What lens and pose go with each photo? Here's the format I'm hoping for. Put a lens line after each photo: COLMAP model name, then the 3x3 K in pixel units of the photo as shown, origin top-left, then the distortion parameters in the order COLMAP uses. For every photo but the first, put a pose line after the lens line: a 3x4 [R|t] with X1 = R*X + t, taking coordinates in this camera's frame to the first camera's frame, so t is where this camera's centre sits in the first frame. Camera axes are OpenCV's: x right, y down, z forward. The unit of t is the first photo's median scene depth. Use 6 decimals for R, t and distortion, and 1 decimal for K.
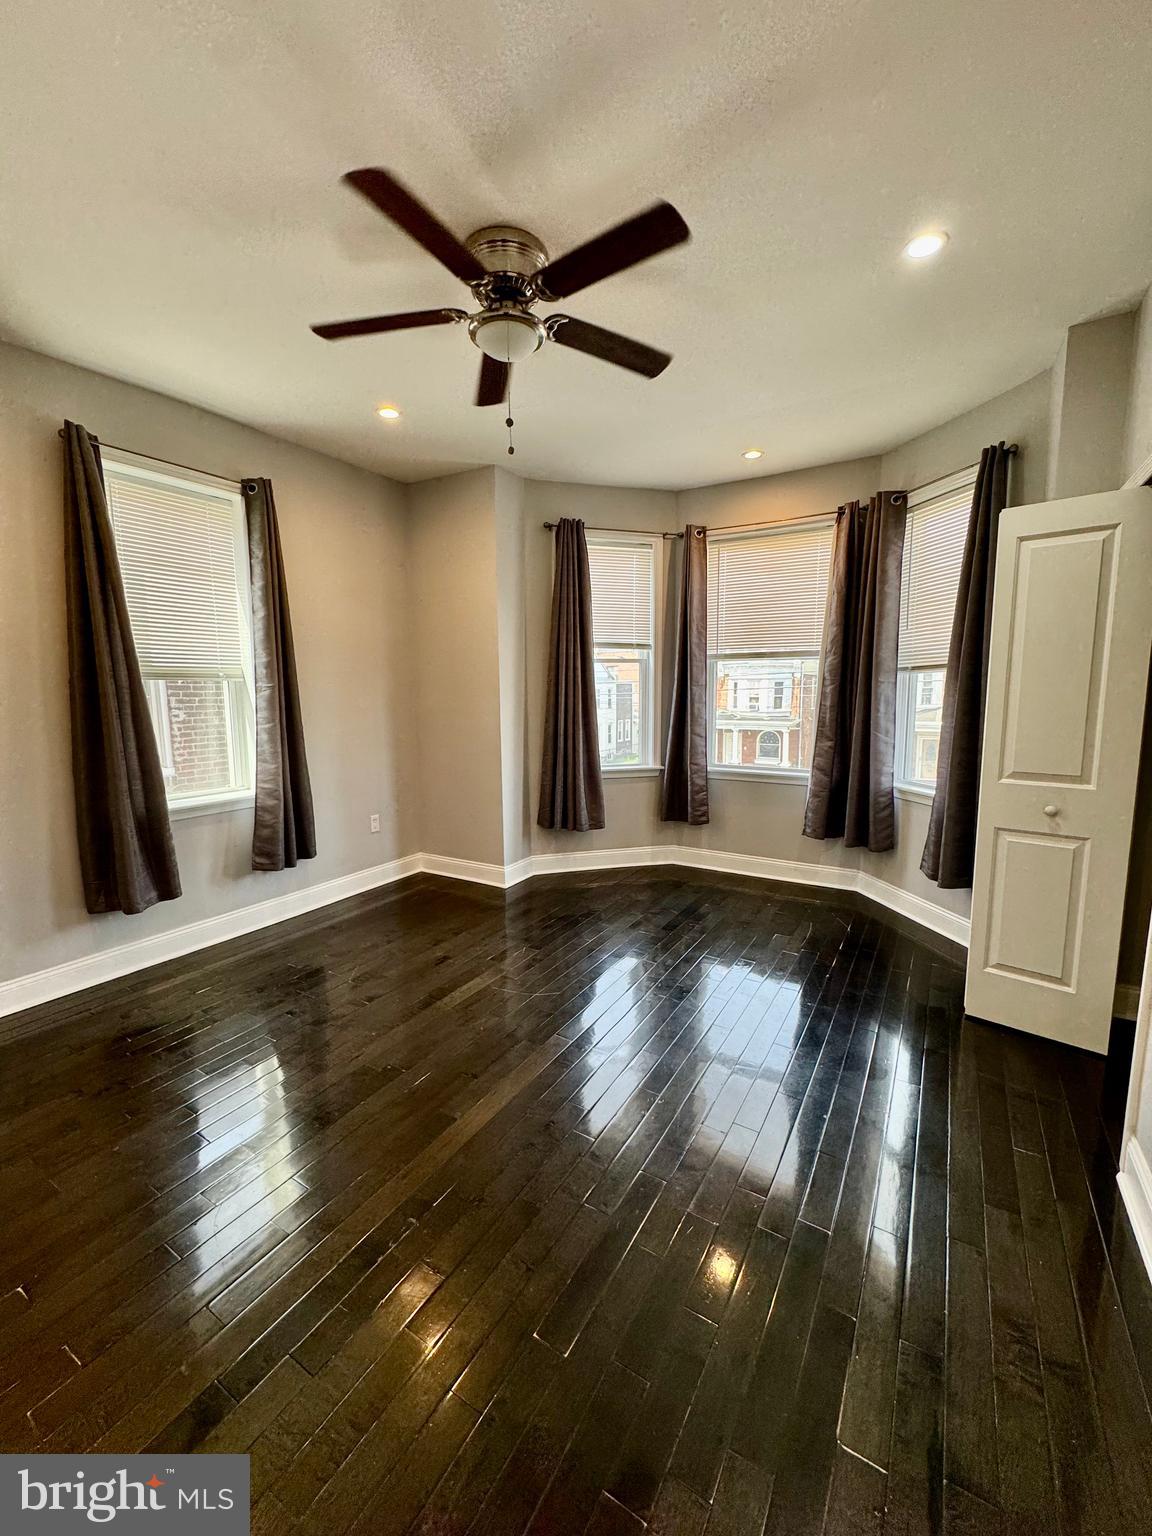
lens RADIAL K [[611.4, 0, 572.9], [0, 611.4, 764.1], [0, 0, 1]] dist [-0.007621, 0.001019]
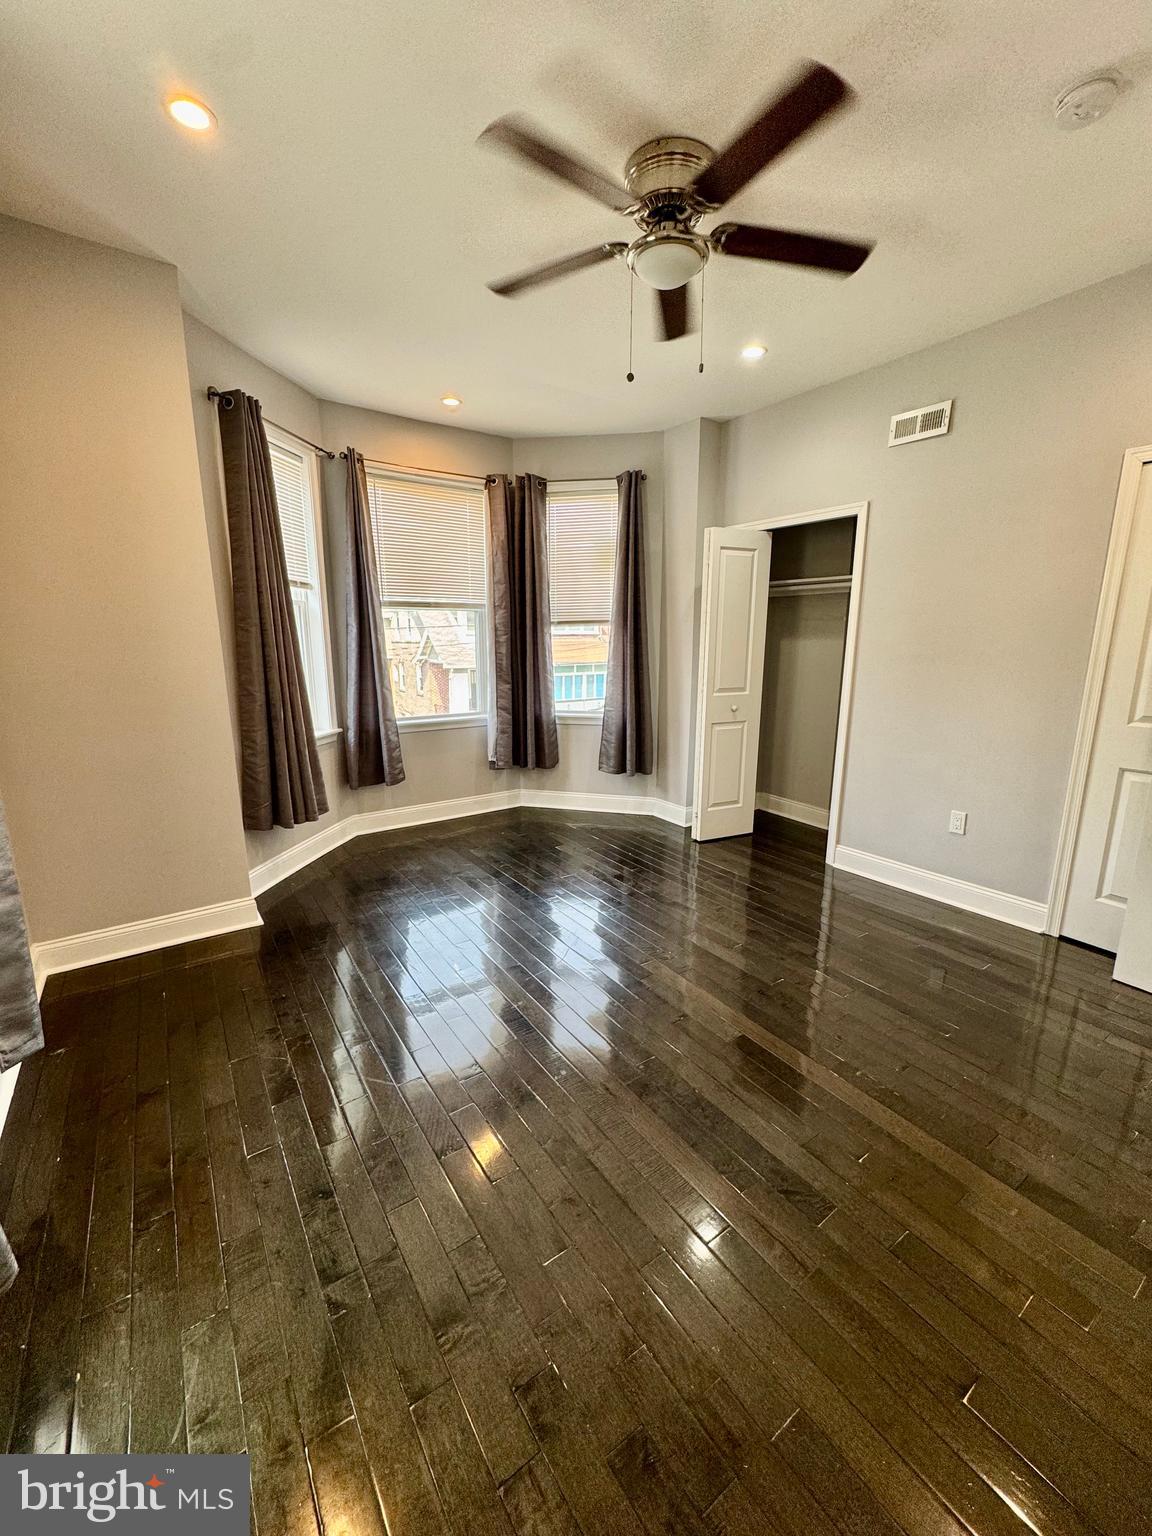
lens RADIAL K [[611.4, 0, 575.7], [0, 611.4, 767.9], [0, 0, 1]] dist [-0.007621, 0.001019]
pose [[0.407976, -0.183444, 0.894374, -0.571975], [0.109520, 0.982366, 0.151533, -0.041123], [-0.906400, 0.036130, 0.420872, 0.376904]]
